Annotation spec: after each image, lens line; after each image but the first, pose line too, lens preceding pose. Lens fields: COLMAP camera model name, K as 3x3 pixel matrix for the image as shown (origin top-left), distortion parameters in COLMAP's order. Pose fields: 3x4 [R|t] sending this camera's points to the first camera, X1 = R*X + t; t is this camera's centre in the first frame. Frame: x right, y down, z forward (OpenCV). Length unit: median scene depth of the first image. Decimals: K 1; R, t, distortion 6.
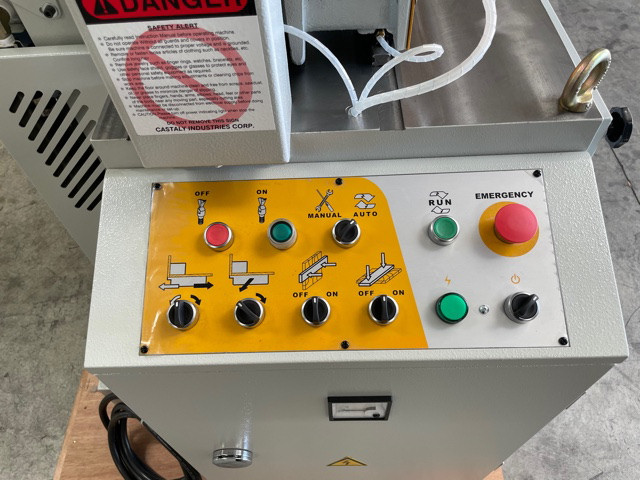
lens RADIAL K [[497.8, 0, 320.0], [0, 497.8, 240.0], [0, 0, 1]] dist [-0.004005, -0.001258]
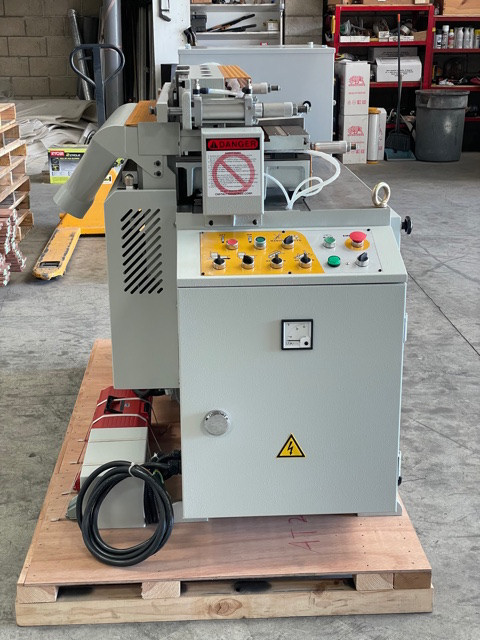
lens RADIAL K [[958.1, 0, 240.0], [0, 958.1, 320.0], [0, 0, 1]] dist [-0.005815, -0.005801]
pose [[0.998174, 0.020838, 0.056692, -0.438113], [0.018085, 0.792428, -0.609697, 3.154625], [-0.057629, 0.609609, 0.790605, -2.425278]]
